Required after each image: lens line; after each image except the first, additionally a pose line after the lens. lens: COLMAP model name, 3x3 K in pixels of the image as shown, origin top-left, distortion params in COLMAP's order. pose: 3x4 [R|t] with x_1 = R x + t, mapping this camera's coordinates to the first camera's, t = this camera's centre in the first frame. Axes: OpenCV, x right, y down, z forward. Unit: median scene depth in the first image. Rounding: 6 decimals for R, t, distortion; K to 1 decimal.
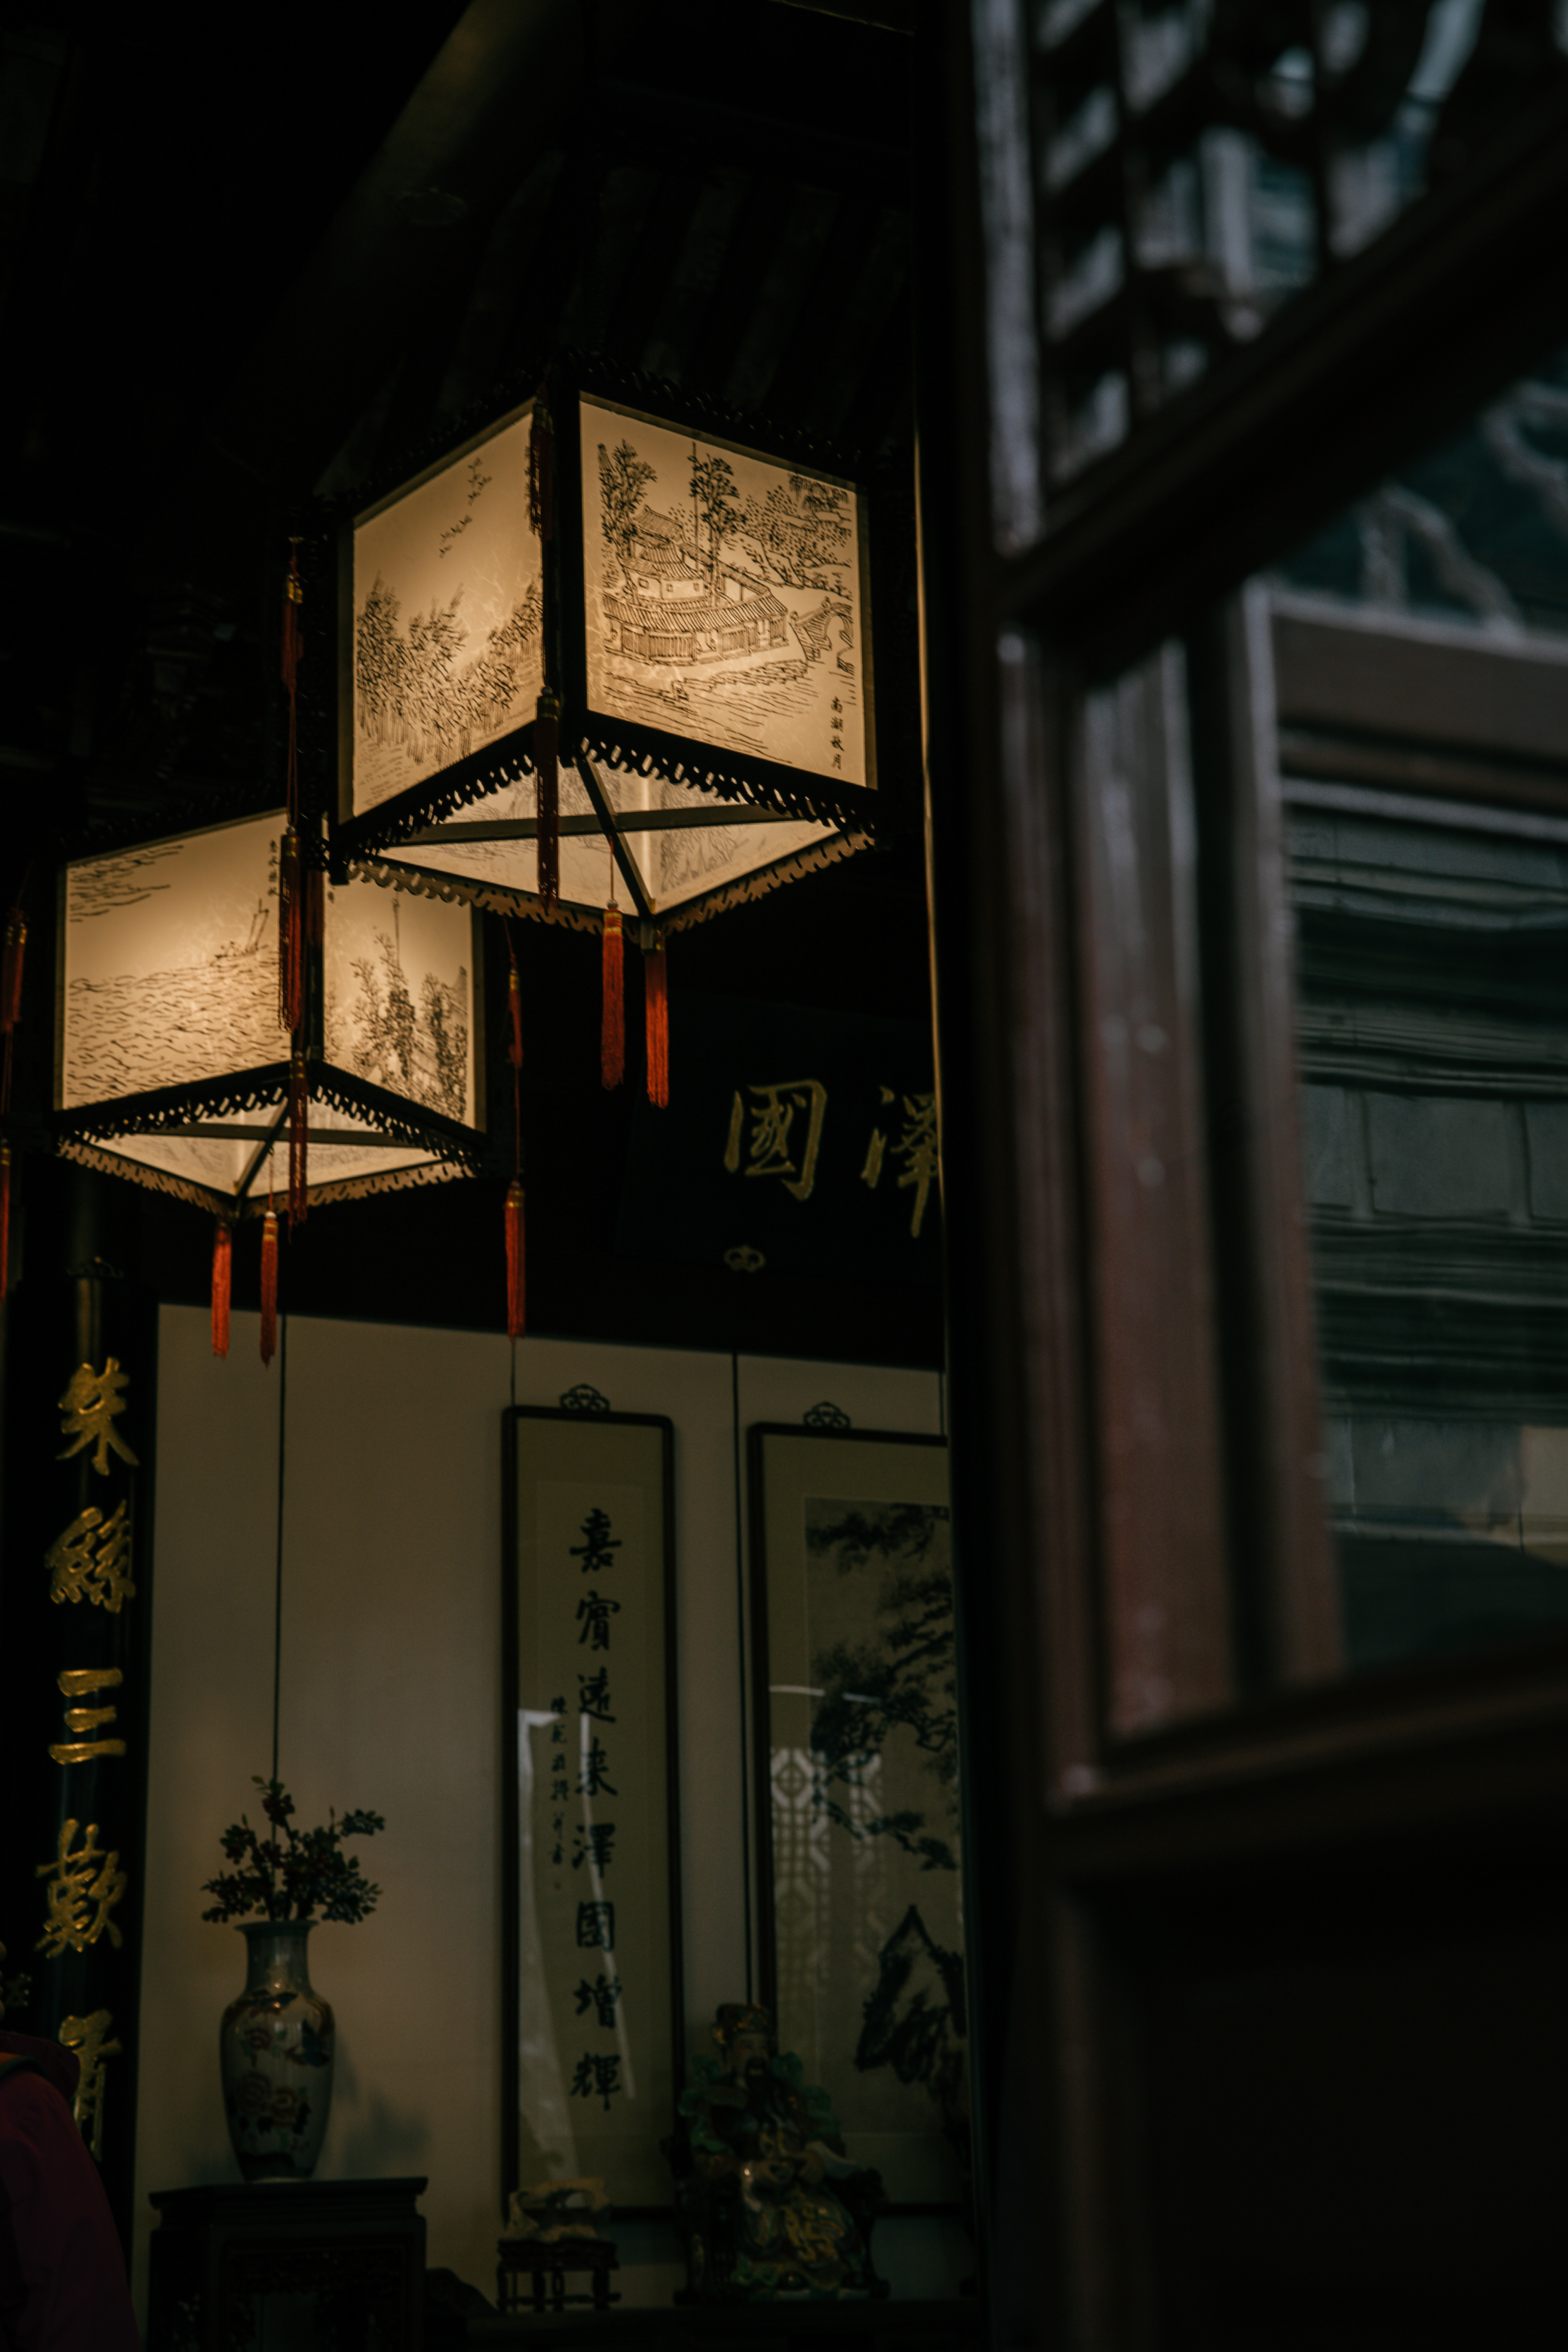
lens RADIAL K [[3711.6, 0, 784.7], [0, 3711.6, 1175.1], [0, 0, 1]] dist [0.148245, 0.000000]
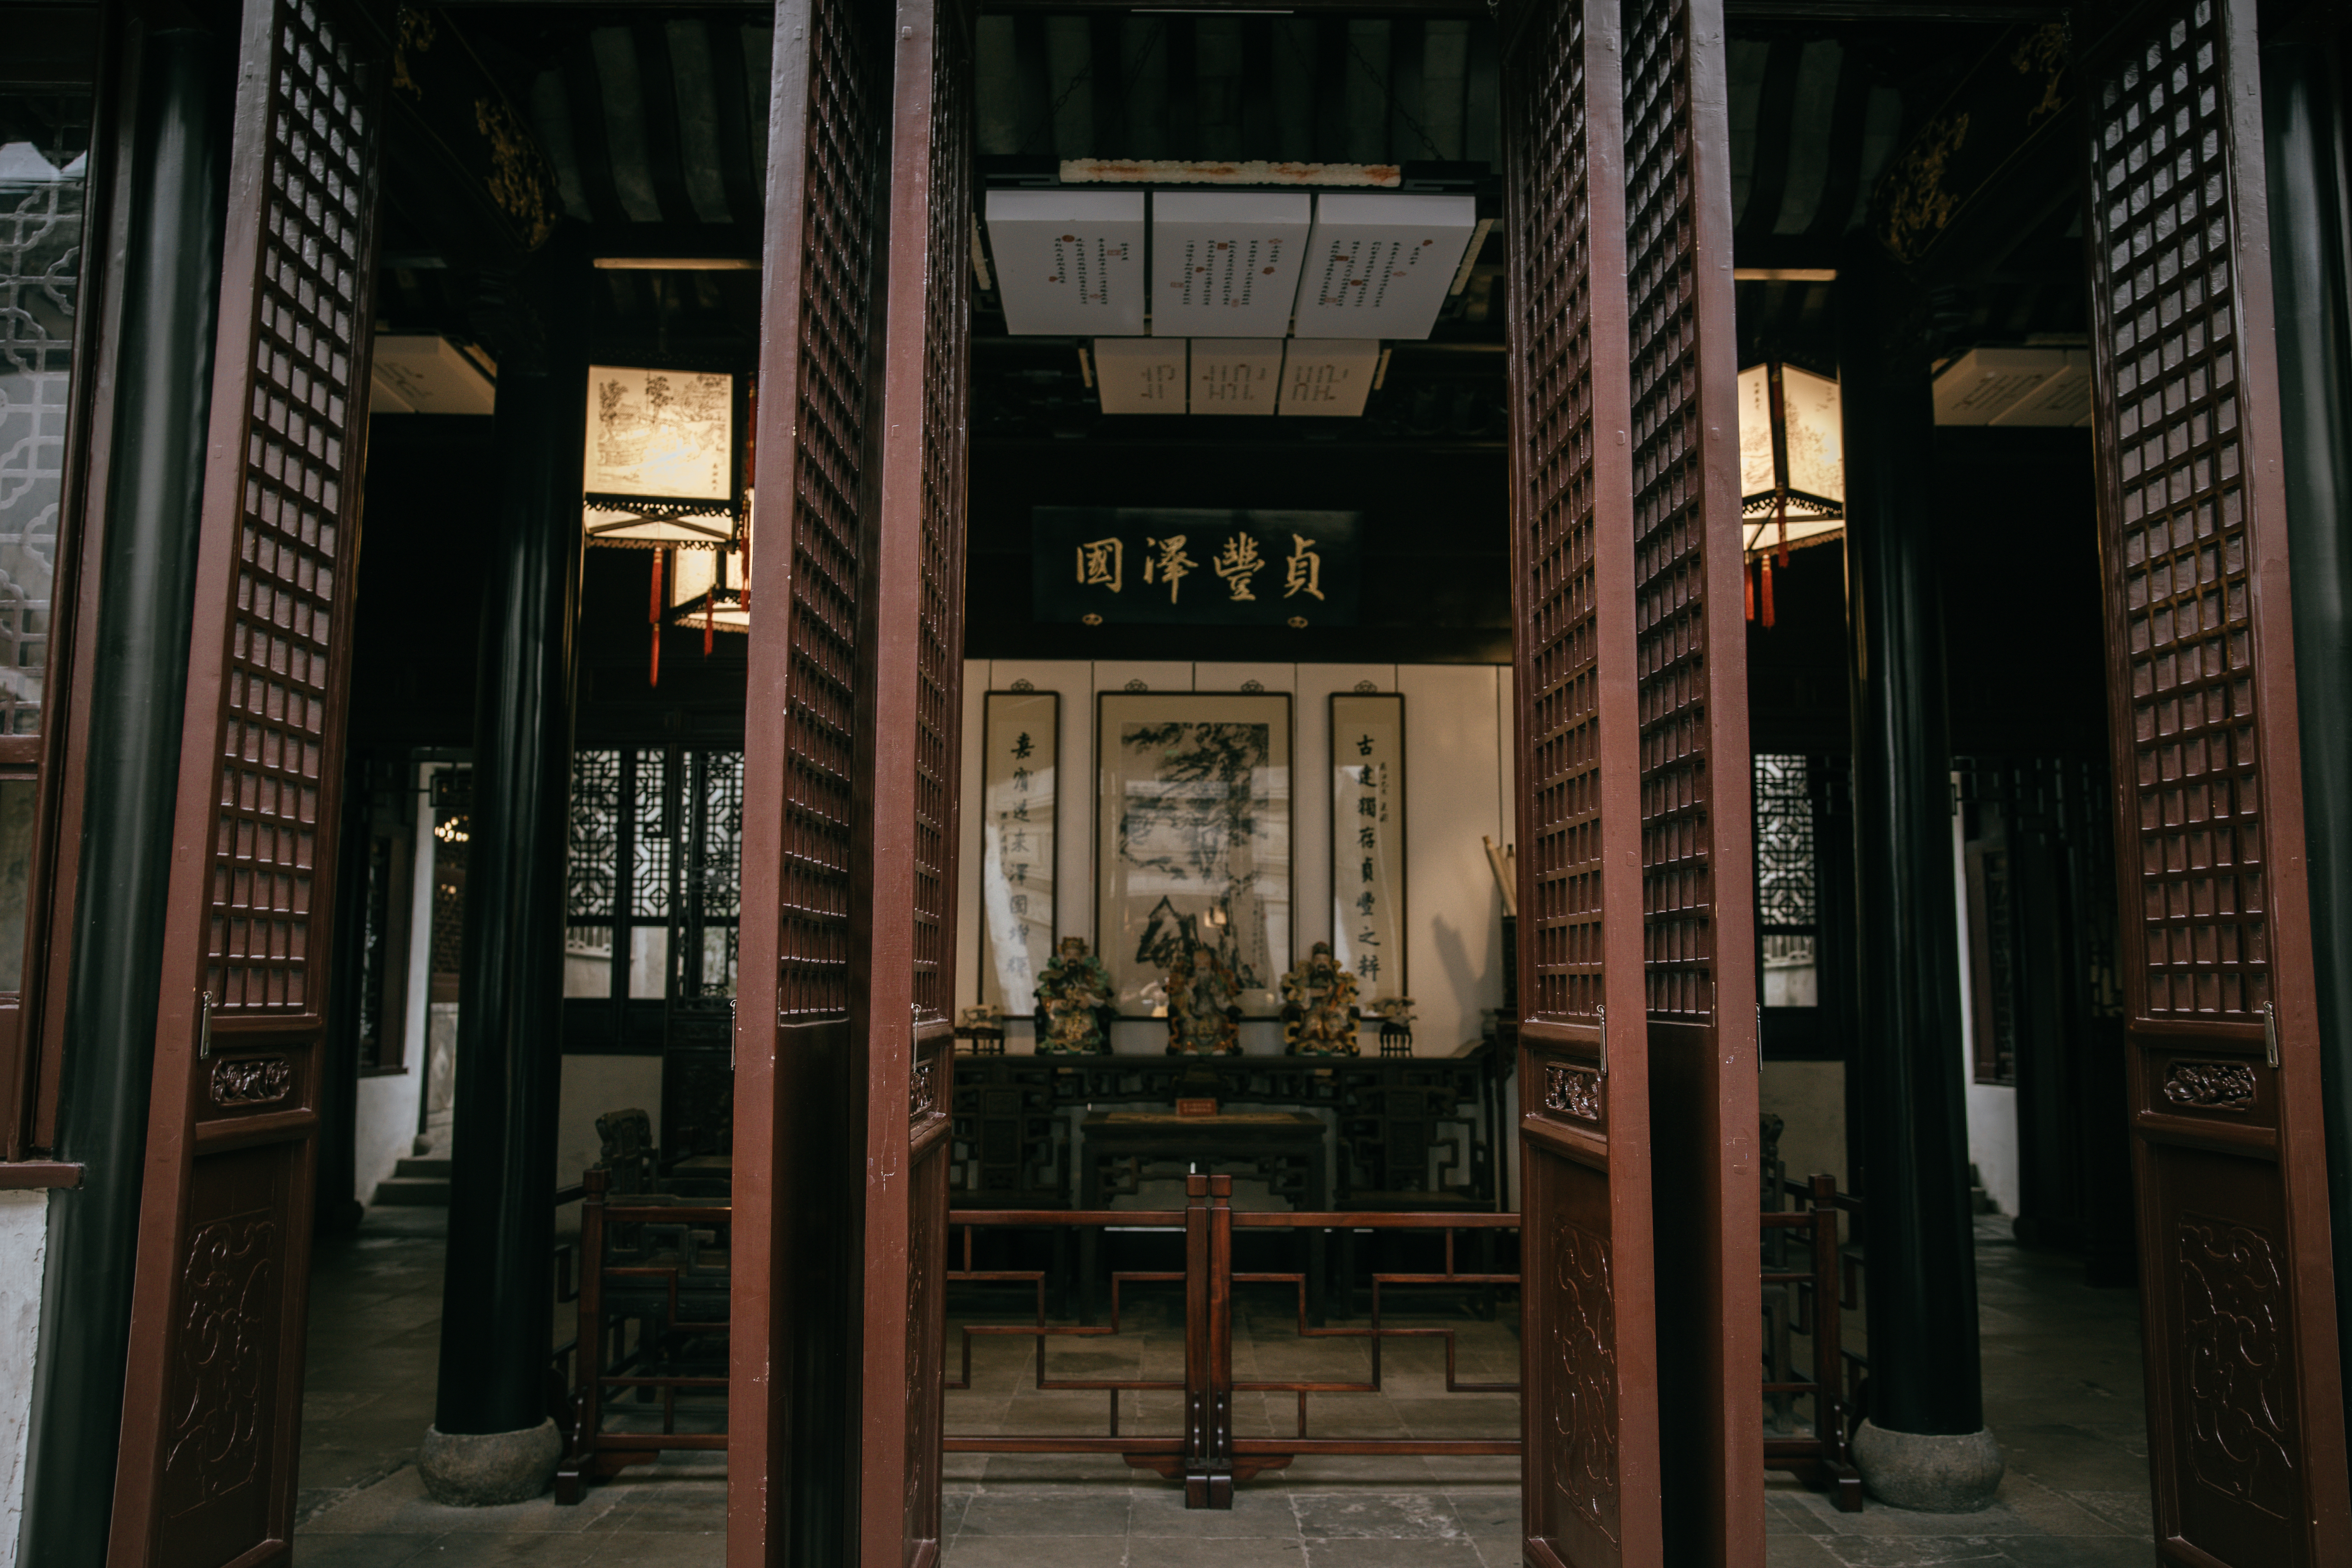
lens RADIAL K [[1941.2, 0, 1175.2], [0, 1941.2, 779.7], [0, 0, 1]] dist [-0.004480, -0.000260]
pose [[0.903531, -0.019700, -0.428069, 0.562834], [0.090134, 0.985332, 0.144901, -0.050622], [0.418935, -0.169507, 0.892054, -0.065341]]
